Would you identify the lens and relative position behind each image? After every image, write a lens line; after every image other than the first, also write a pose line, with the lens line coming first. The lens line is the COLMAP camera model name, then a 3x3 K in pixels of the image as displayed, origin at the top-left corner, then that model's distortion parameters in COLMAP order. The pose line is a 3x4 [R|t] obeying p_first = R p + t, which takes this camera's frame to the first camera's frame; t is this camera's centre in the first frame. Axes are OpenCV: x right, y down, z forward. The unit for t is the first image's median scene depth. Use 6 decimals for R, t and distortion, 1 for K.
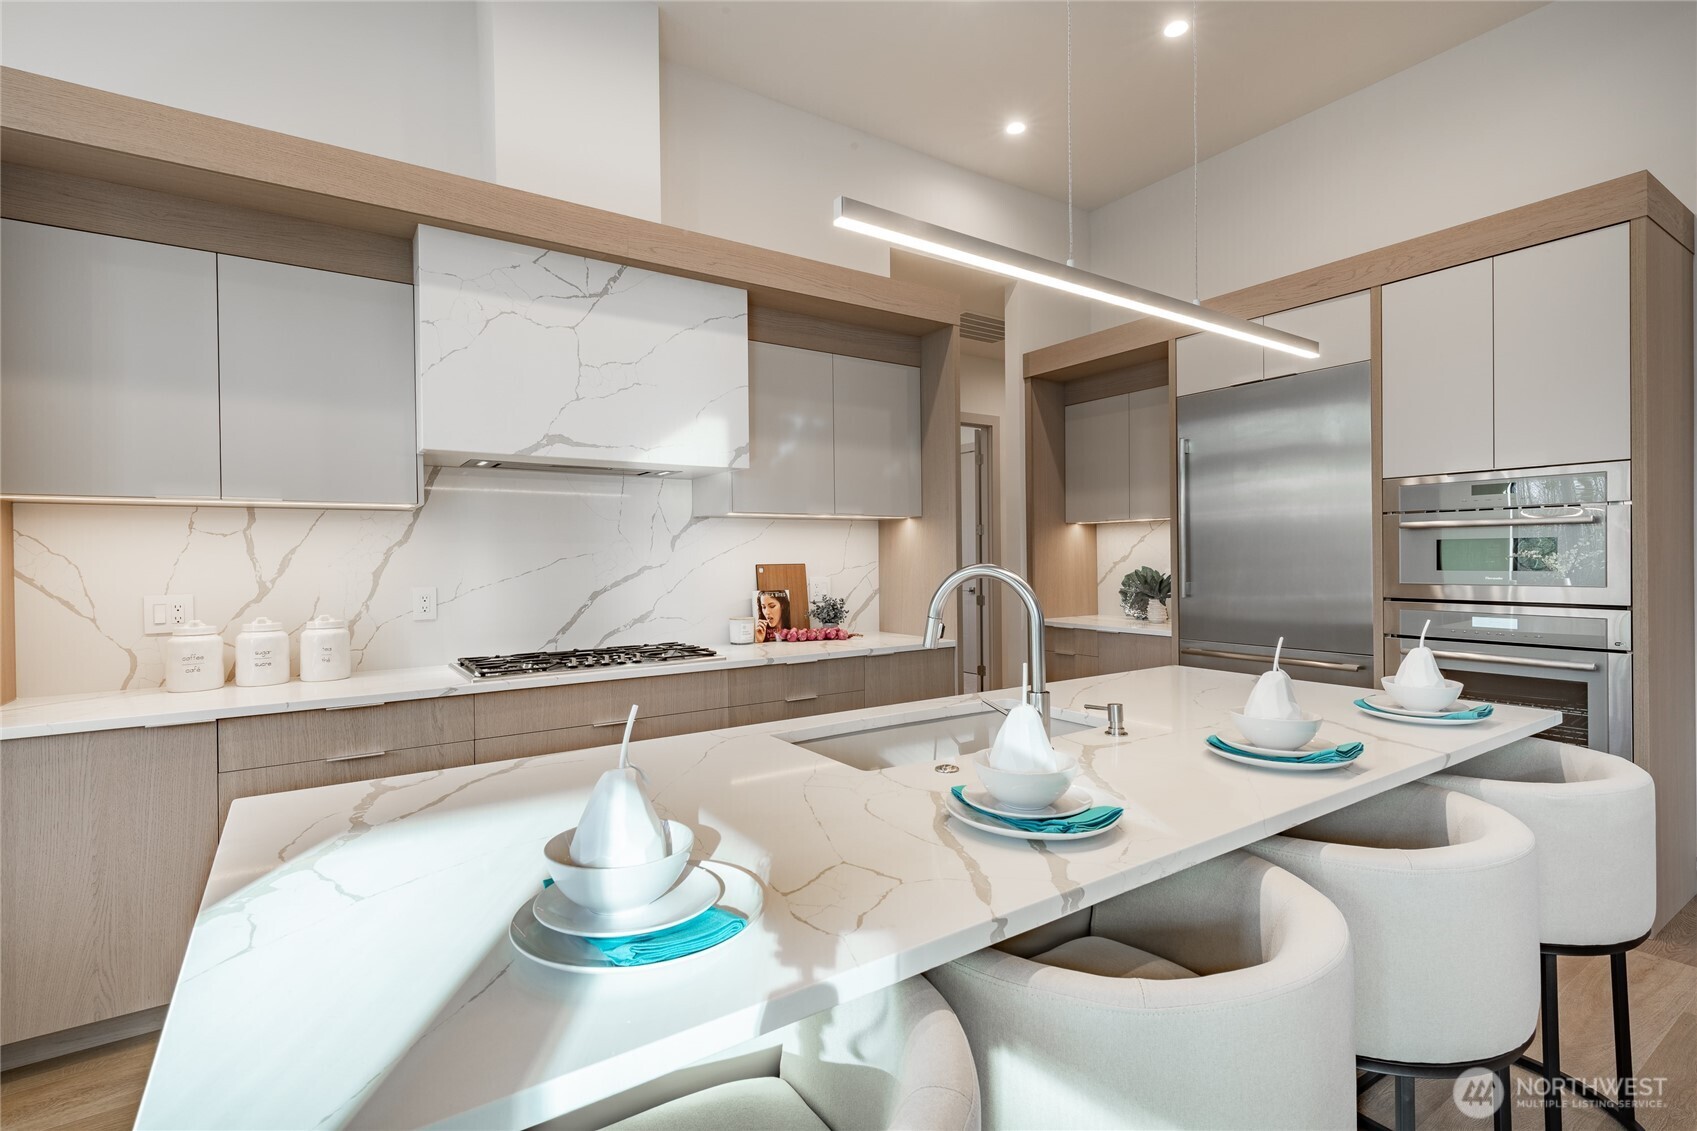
lens RADIAL K [[814.8, 0, 847.7], [0, 814.8, 560.4], [0, 0, 1]] dist [0.003722, -0.000524]
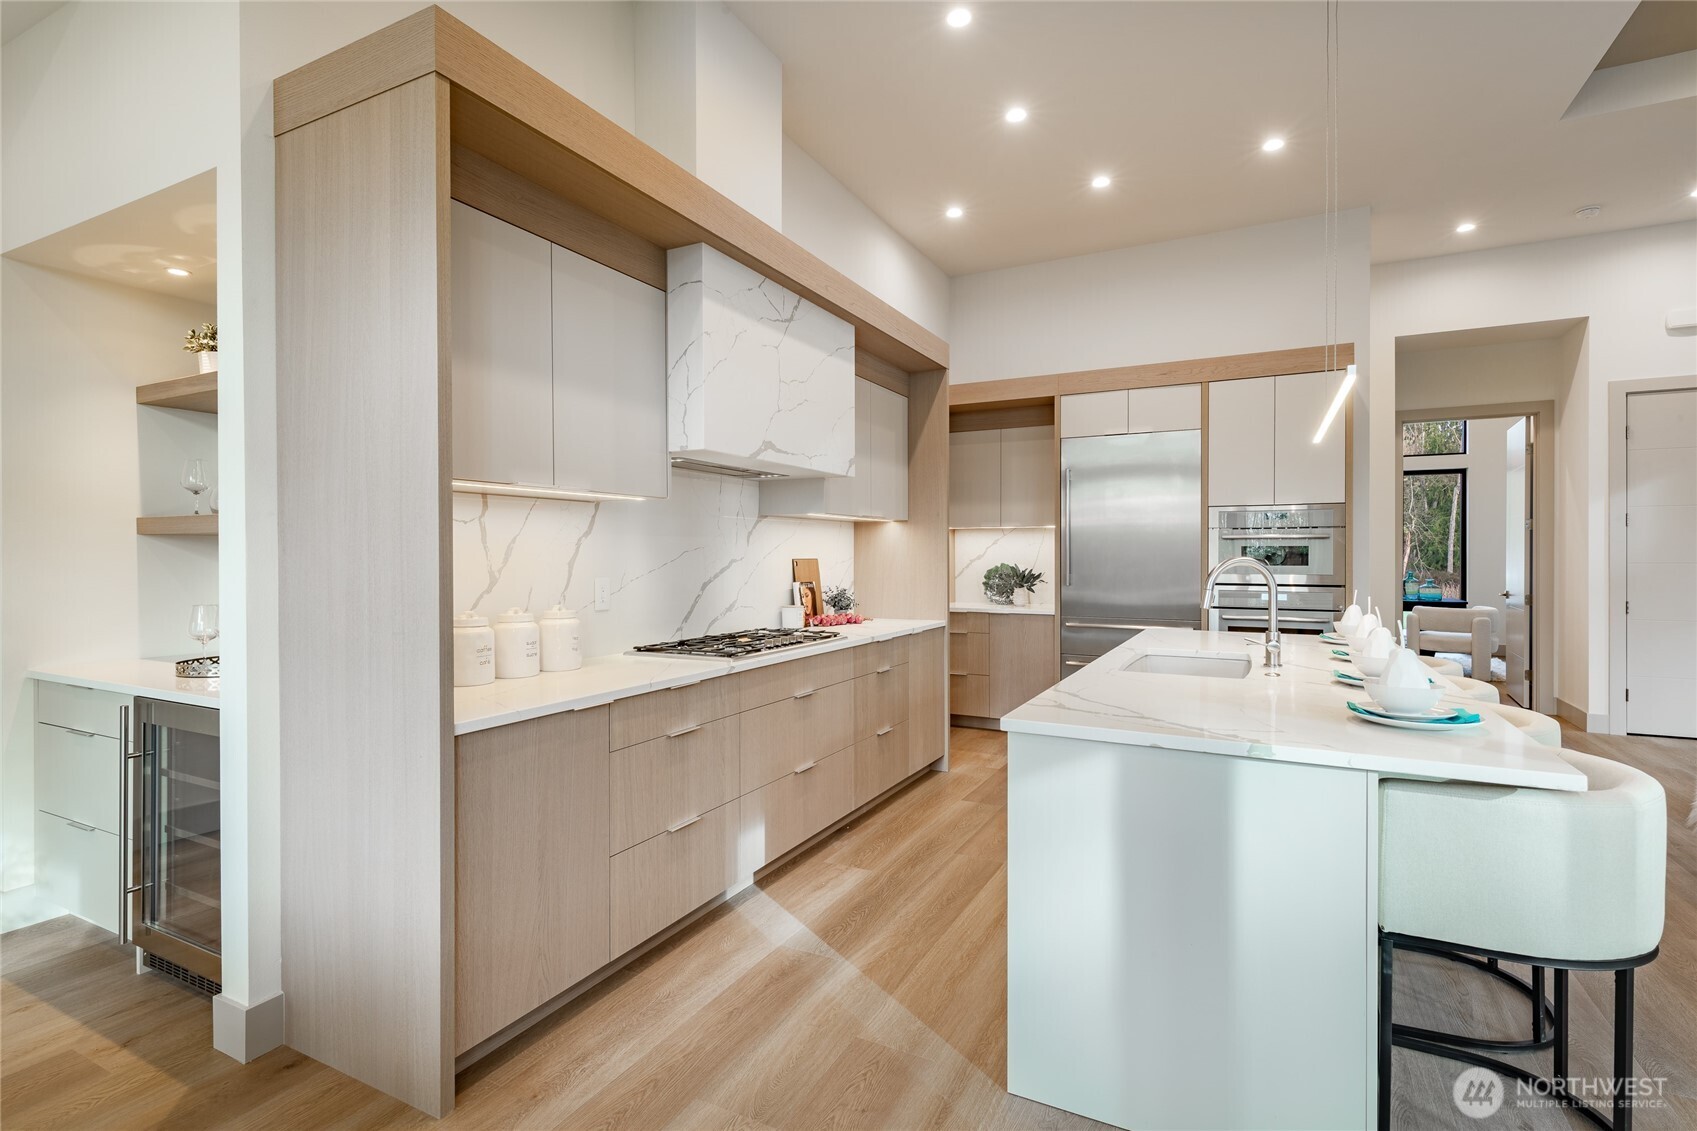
lens RADIAL K [[807.5, 0, 893.8], [0, 807.5, 555.2], [0, 0, 1]] dist [0.001660, -0.001468]
pose [[0.872980, 0.009513, 0.487663, -0.618154], [-0.006235, 0.999946, -0.008343, 0.009607], [-0.487716, 0.004243, 0.872992, -0.048796]]
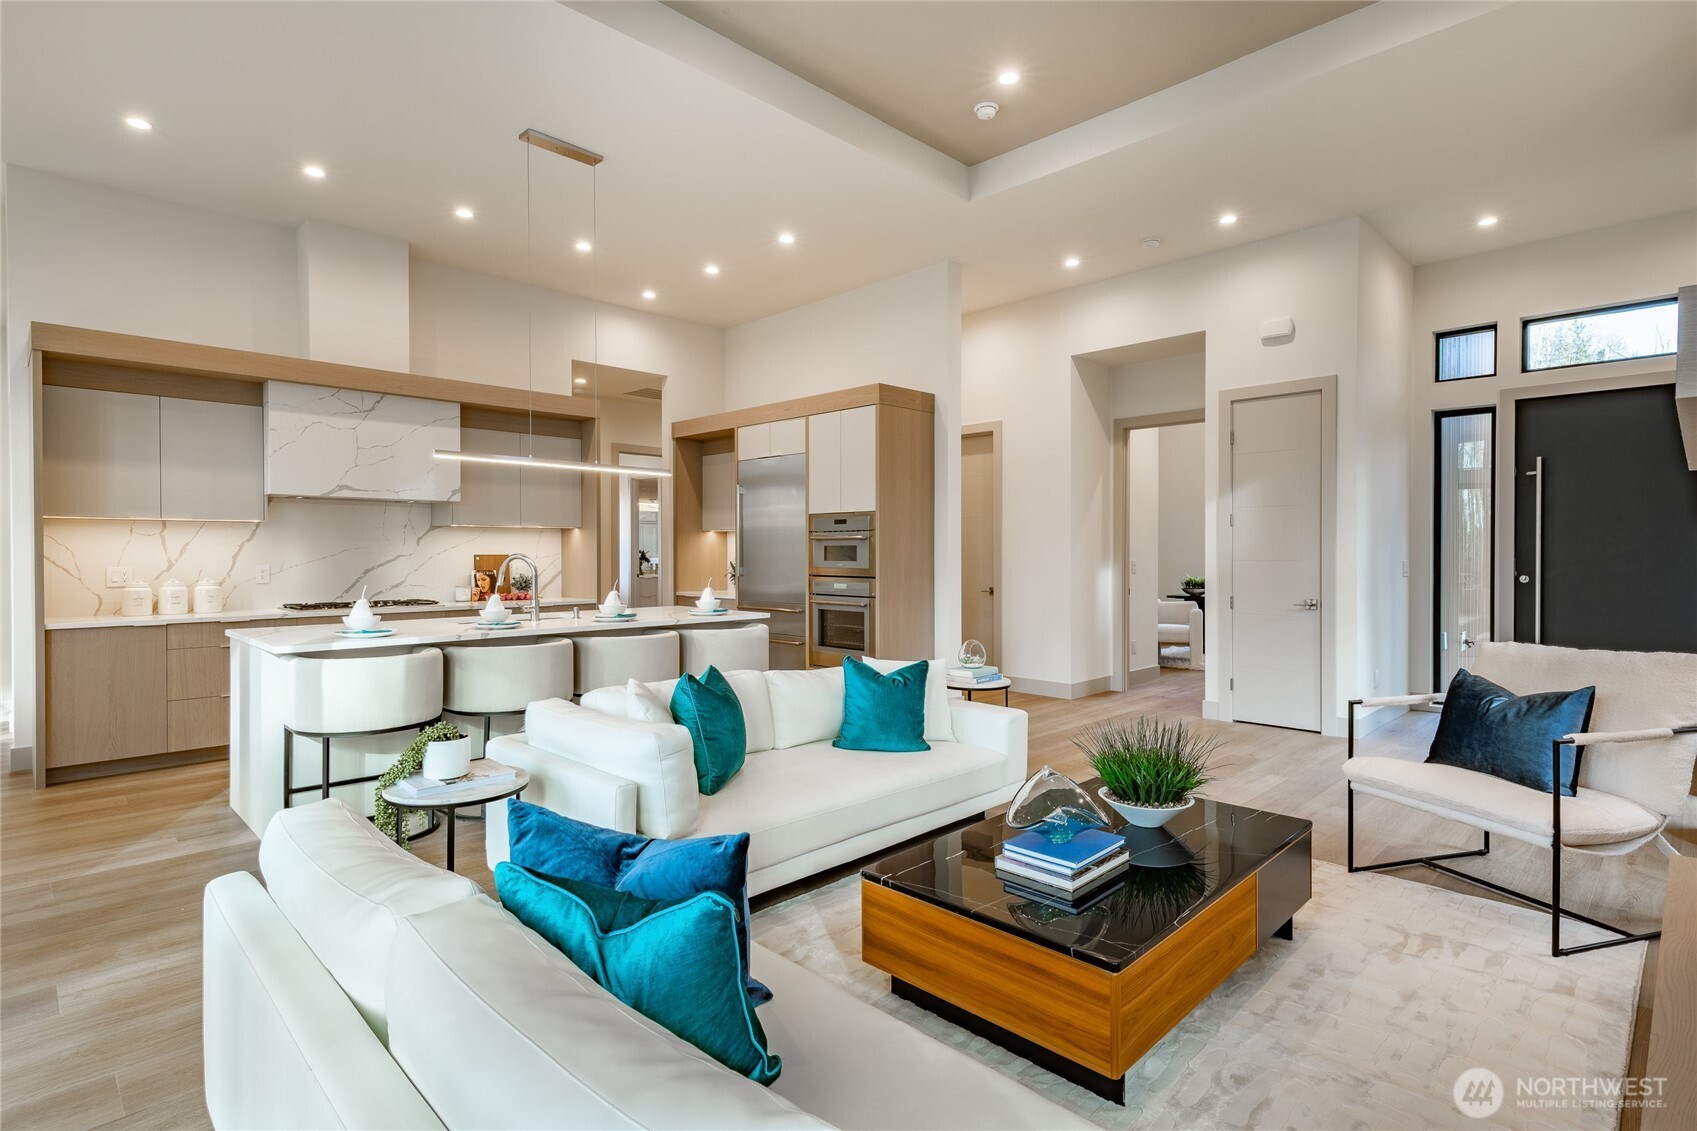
lens RADIAL K [[807.5, 0, 834.5], [0, 807.5, 561.0], [0, 0, 1]] dist [0.001660, -0.001468]
pose [[0.978375, 0.008955, 0.206645, 0.313525], [-0.010301, 0.999932, 0.005438, 0.001209], [-0.206582, -0.007449, 0.978401, -0.905337]]
